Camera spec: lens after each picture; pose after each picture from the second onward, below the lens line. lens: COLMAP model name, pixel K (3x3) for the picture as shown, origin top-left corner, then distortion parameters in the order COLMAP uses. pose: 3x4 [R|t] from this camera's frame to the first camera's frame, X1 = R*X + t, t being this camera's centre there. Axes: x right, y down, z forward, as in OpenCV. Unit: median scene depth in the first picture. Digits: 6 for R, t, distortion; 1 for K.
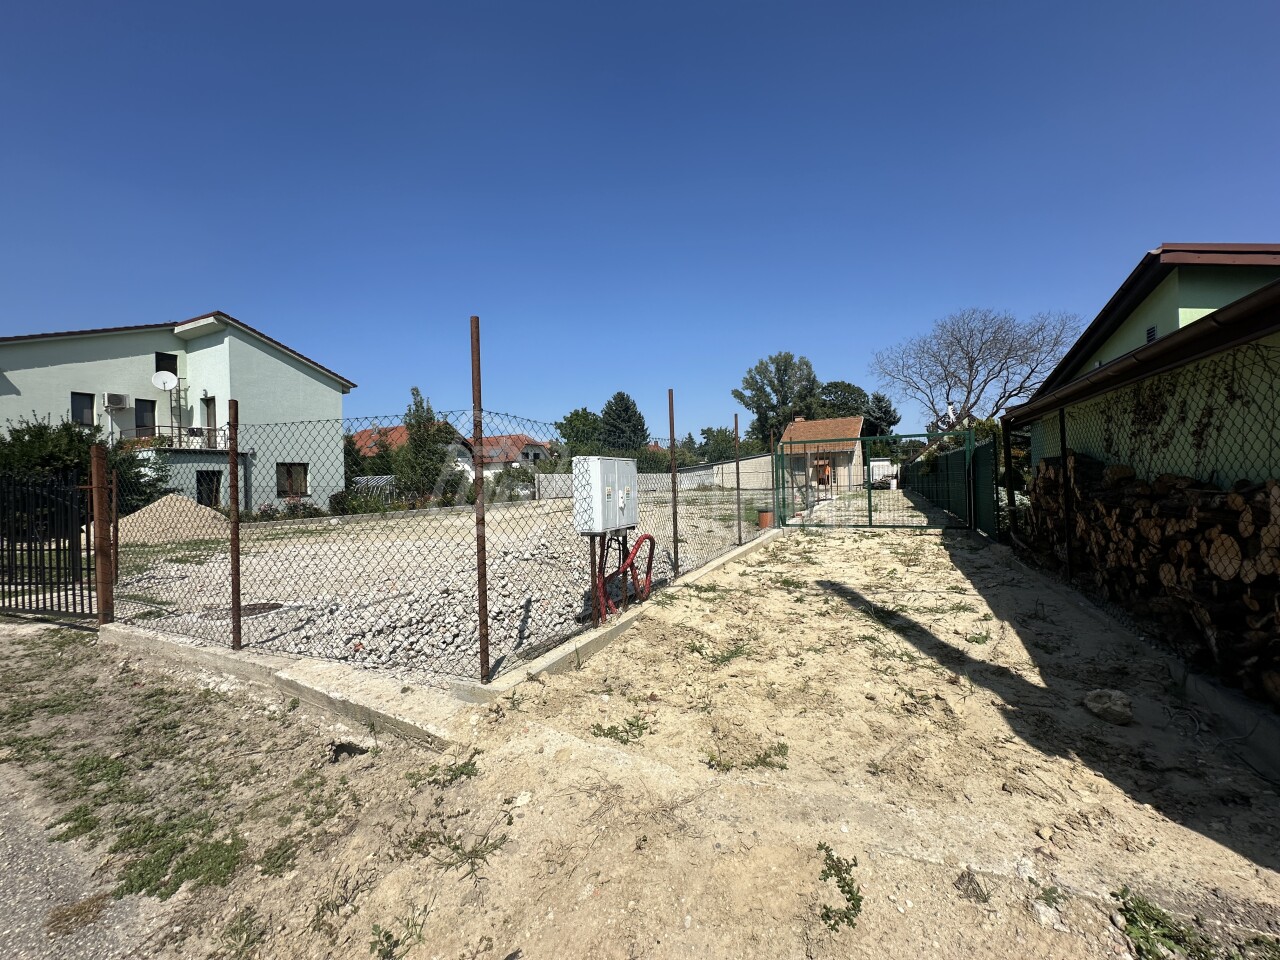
lens RADIAL K [[512.2, 0, 640.2], [0, 512.2, 477.9], [0, 0, 1]] dist [-0.003781, 0.000769]
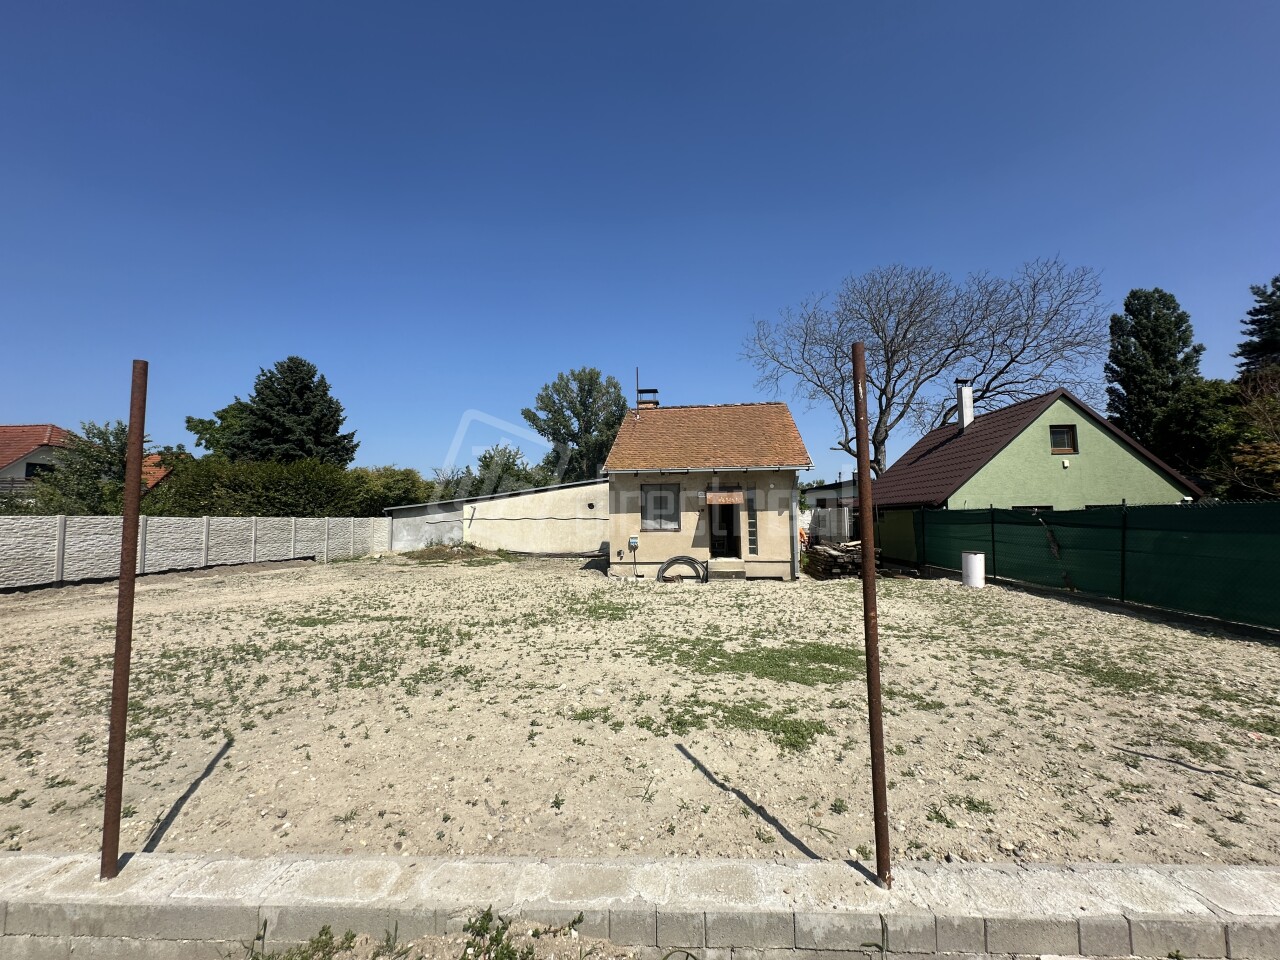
lens RADIAL K [[512.2, 0, 643.9], [0, 512.2, 477.6], [0, 0, 1]] dist [-0.003781, 0.000769]
pose [[0.918735, 0.050259, 0.391663, 1.491075], [-0.016349, 0.995858, -0.089440, -0.106537], [-0.394536, 0.075769, 0.915751, 6.732614]]
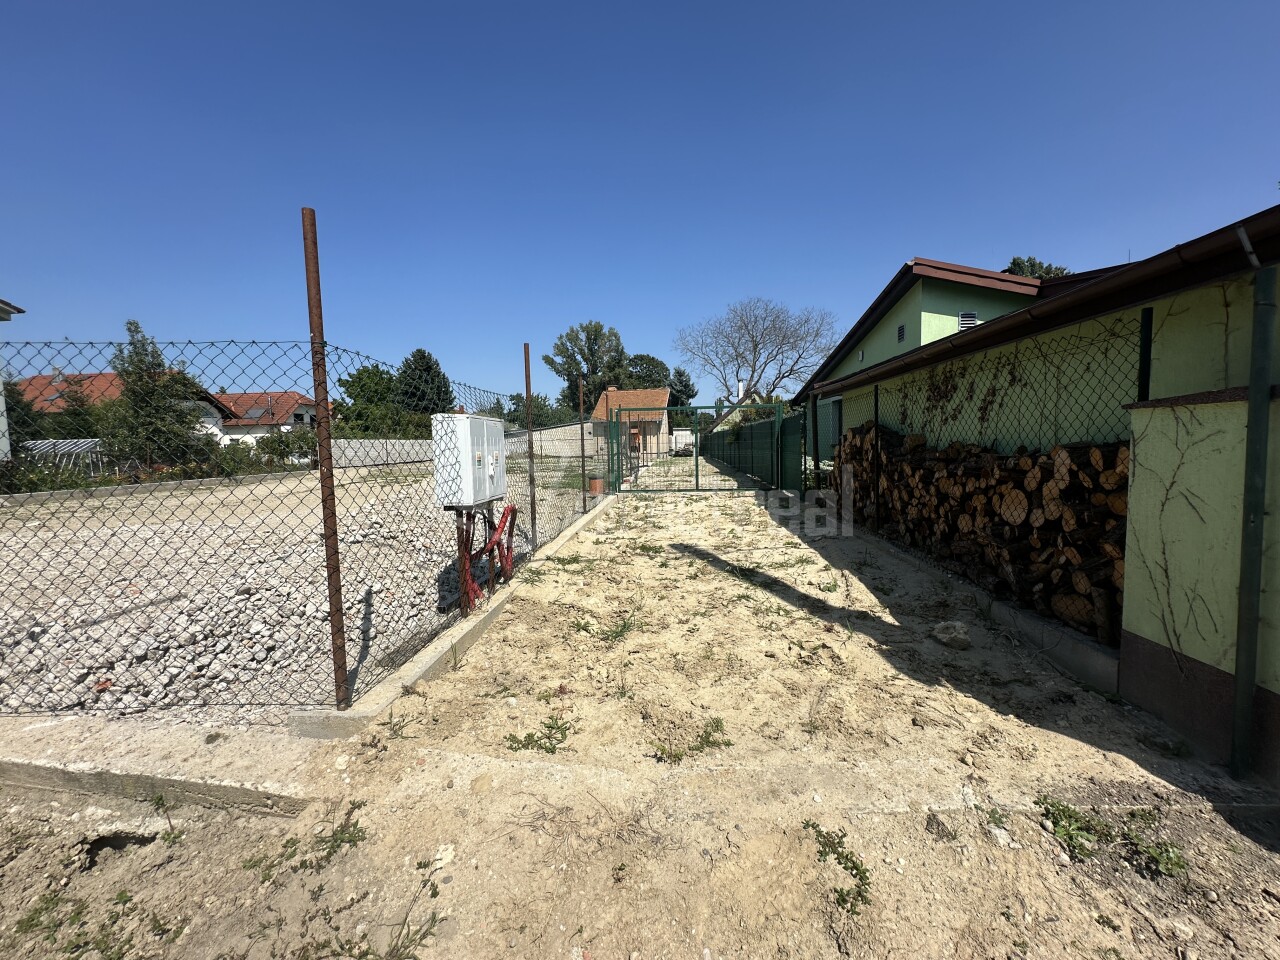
lens RADIAL K [[512.2, 0, 642.4], [0, 512.2, 478.7], [0, 0, 1]] dist [-0.003781, 0.000769]
pose [[0.931259, -0.017284, 0.363949, -0.121229], [-0.006246, 0.997970, 0.063376, 0.007439], [-0.364305, -0.061293, 0.929260, 0.117557]]
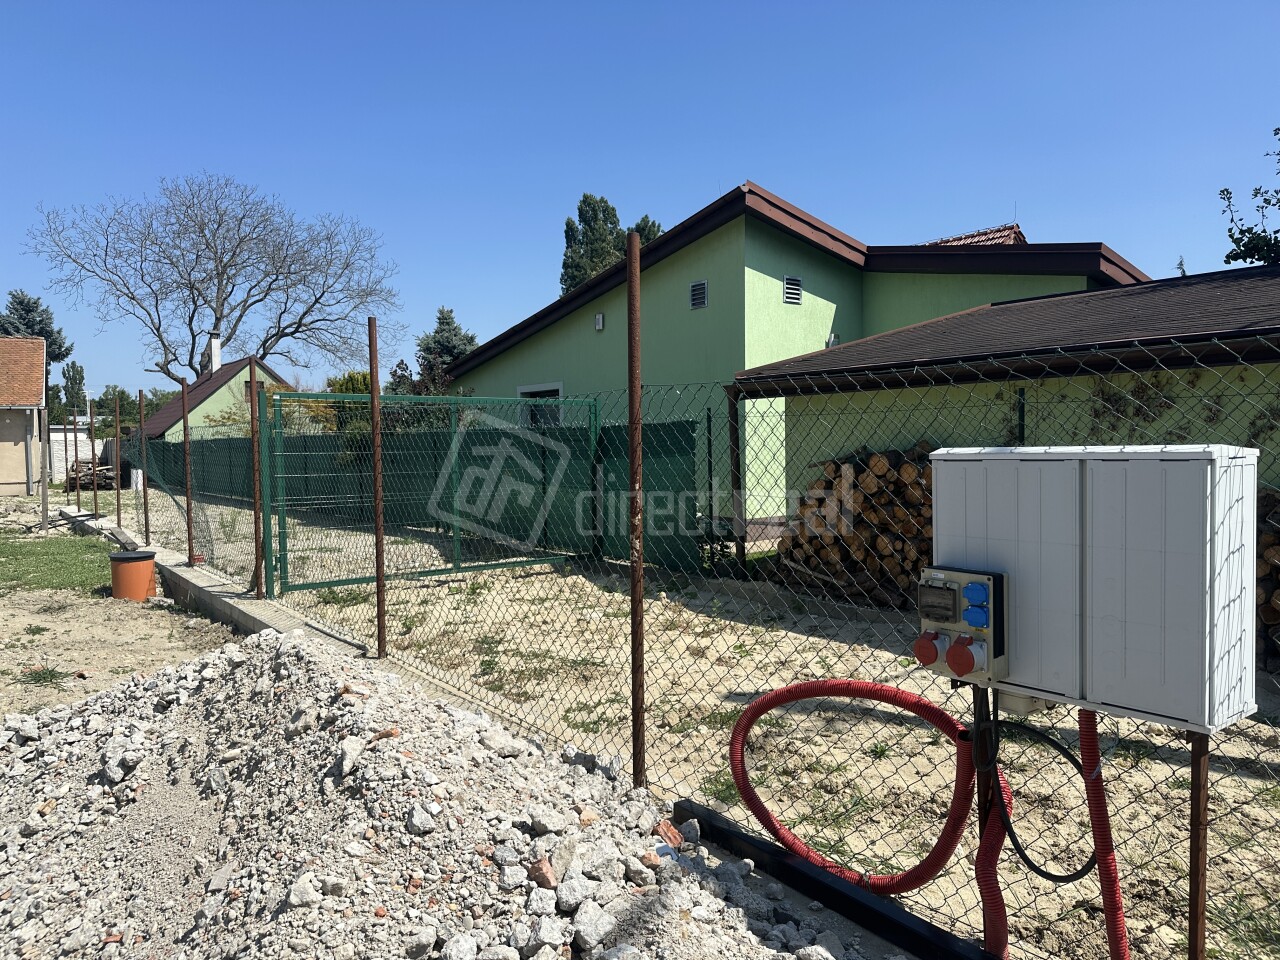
lens RADIAL K [[898.6, 0, 637.8], [0, 898.6, 485.3], [0, 0, 1]] dist [0.051291, -0.069084]
pose [[0.465210, -0.020261, 0.884968, -0.700047], [-0.002559, 0.999703, 0.024233, -0.035972], [-0.885197, -0.013538, 0.465020, 1.074360]]
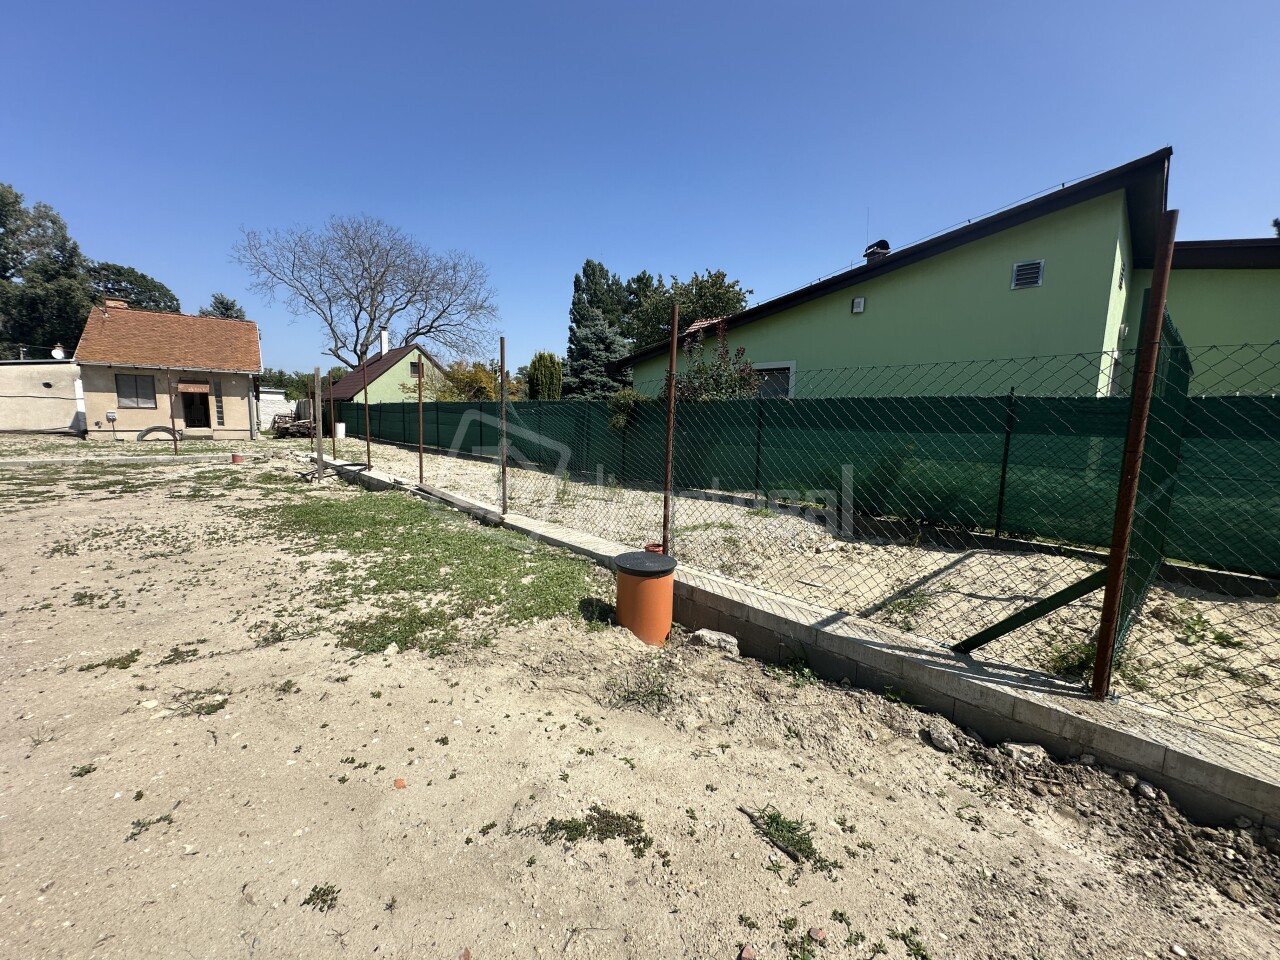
lens RADIAL K [[512.2, 0, 639.6], [0, 512.2, 483.4], [0, 0, 1]] dist [-0.003781, 0.000769]
pose [[0.371616, -0.081718, 0.924783, -0.021627], [-0.037806, 0.993960, 0.103023, -0.020055], [-0.927617, -0.073247, 0.366282, 3.121125]]
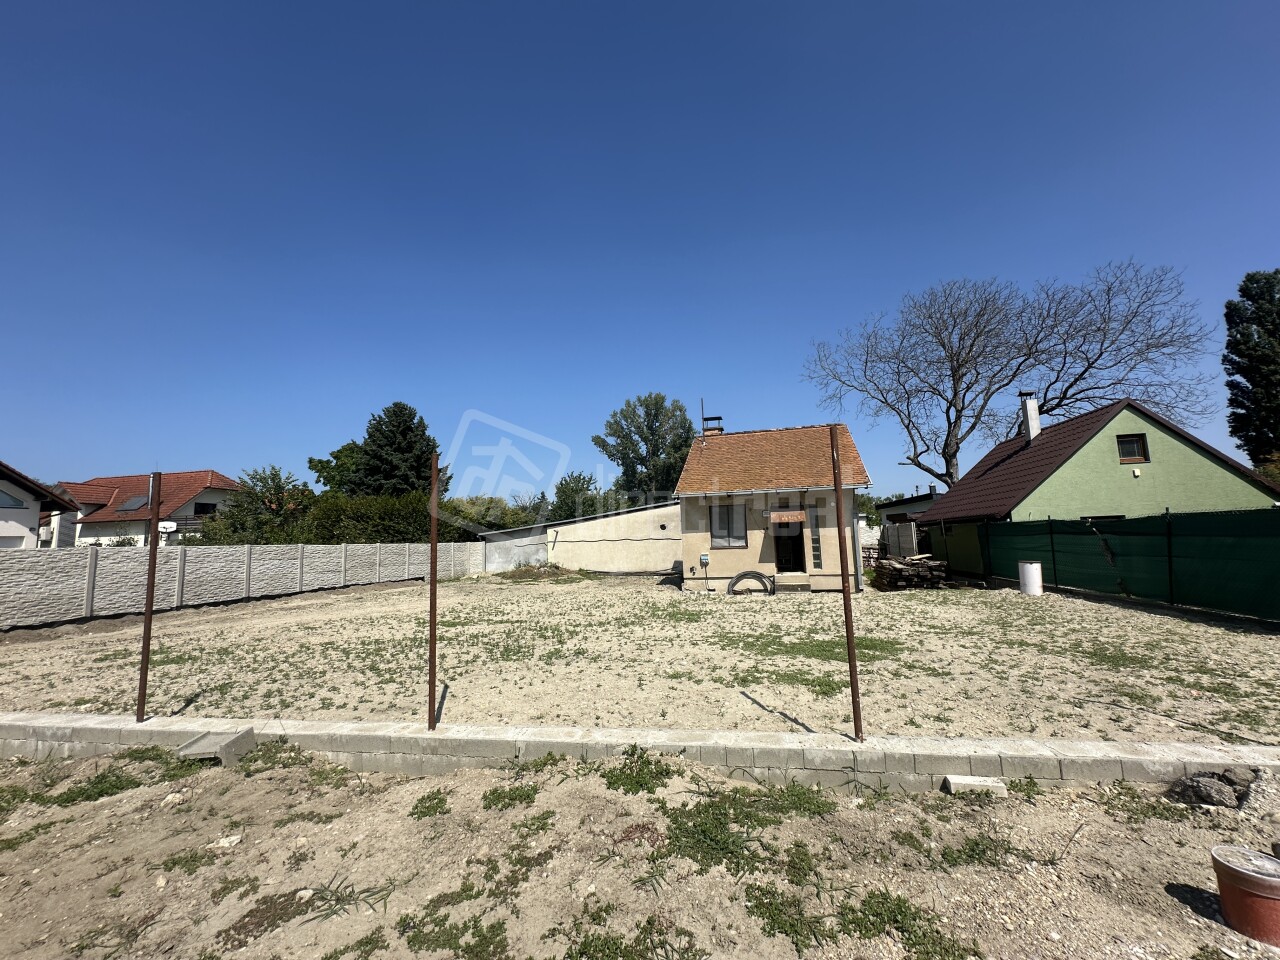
lens RADIAL K [[512.2, 0, 644.2], [0, 512.2, 480.1], [0, 0, 1]] dist [-0.003781, 0.000769]
pose [[0.963484, 0.029365, 0.266152, 1.325962], [0.004042, 0.992260, -0.124110, -0.090325], [-0.267737, 0.120654, 0.955908, 6.336682]]
